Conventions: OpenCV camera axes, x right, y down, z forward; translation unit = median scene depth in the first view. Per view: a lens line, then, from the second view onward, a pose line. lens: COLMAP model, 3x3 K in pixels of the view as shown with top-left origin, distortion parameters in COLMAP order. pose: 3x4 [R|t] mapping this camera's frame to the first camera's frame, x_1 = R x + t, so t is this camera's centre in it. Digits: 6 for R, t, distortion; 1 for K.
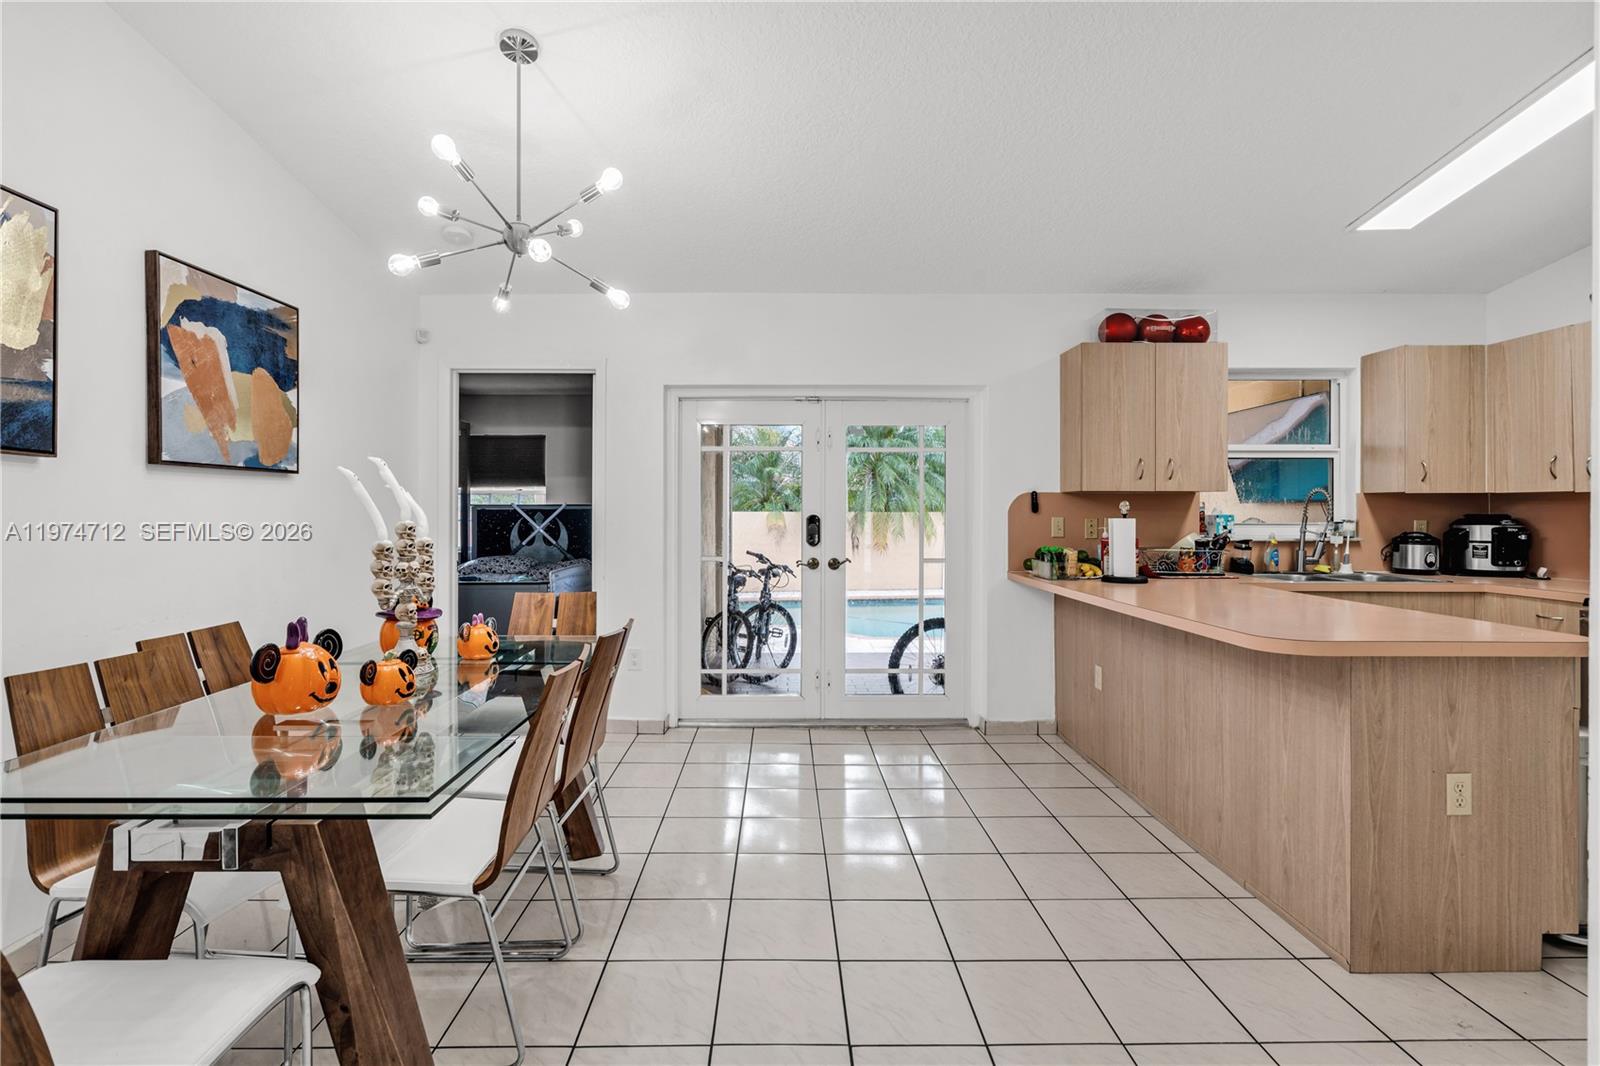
lens RADIAL K [[730.9, 0, 791.1], [0, 730.9, 508.2], [0, 0, 1]] dist [-0.001081, 0.000100]
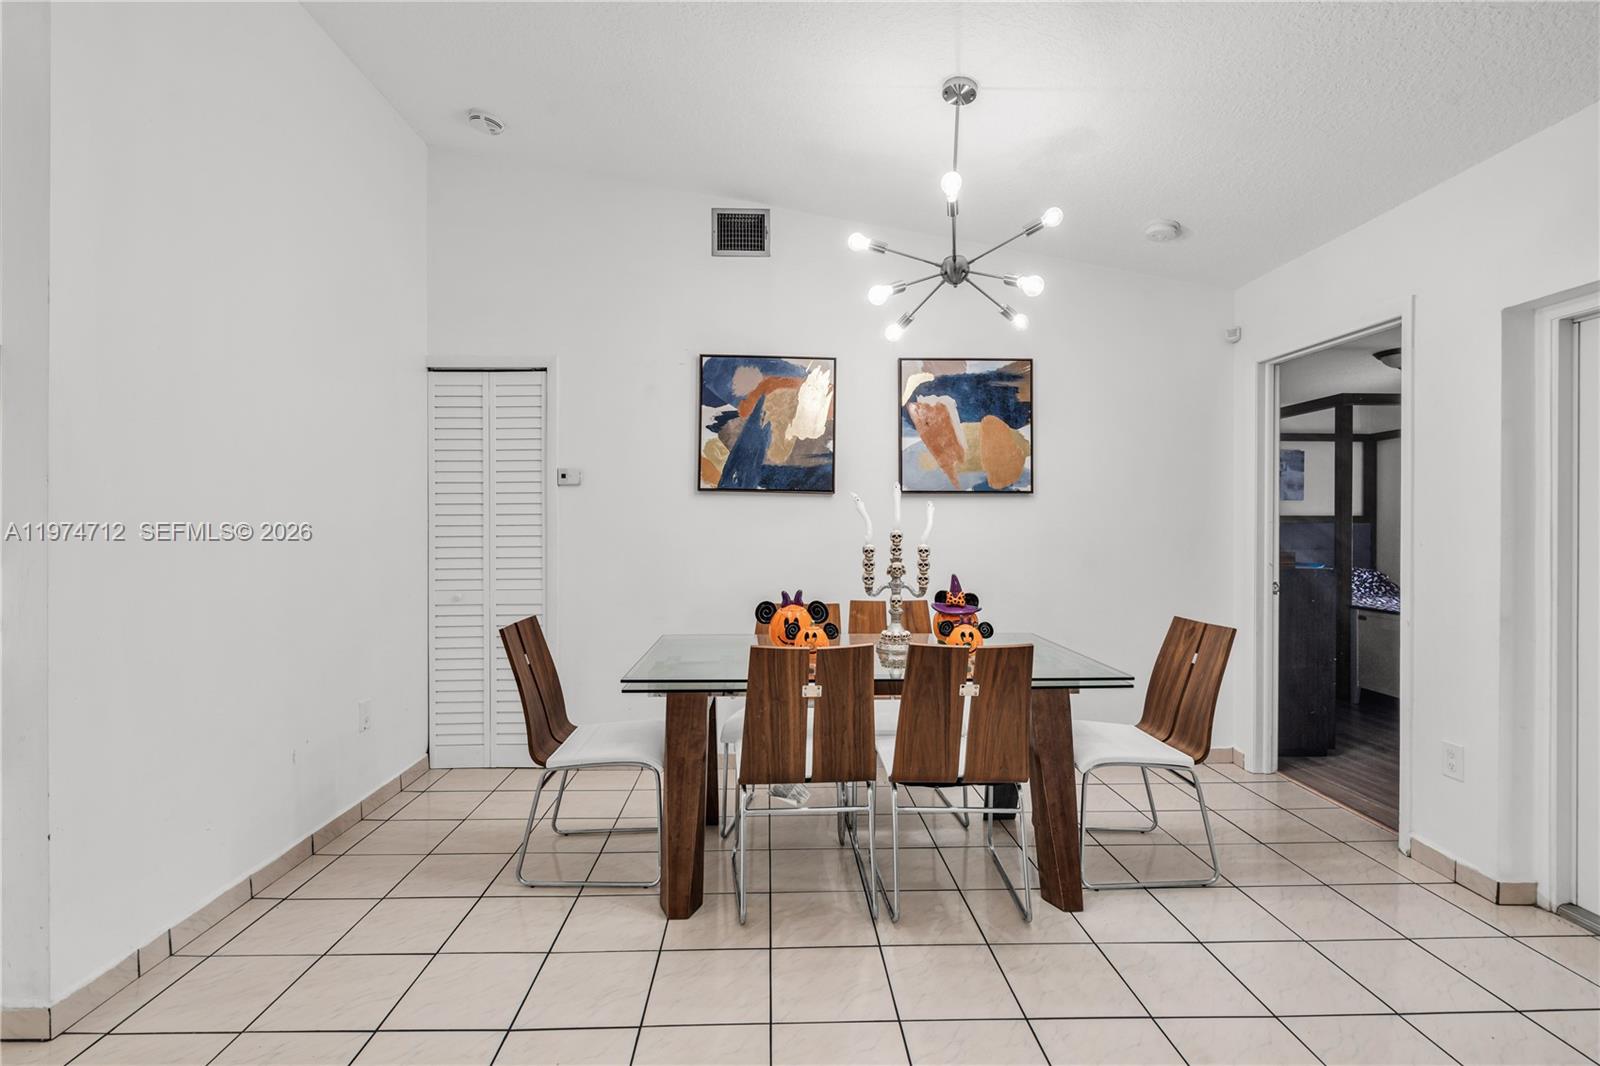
lens RADIAL K [[730.9, 0, 797.5], [0, 730.9, 526.4], [0, 0, 1]] dist [-0.001081, 0.000100]
pose [[0.019217, 0.006373, -0.999795, 0.586154], [0.000395, 0.999980, 0.006382, 0.000605], [0.999815, -0.000518, 0.019215, 0.618816]]
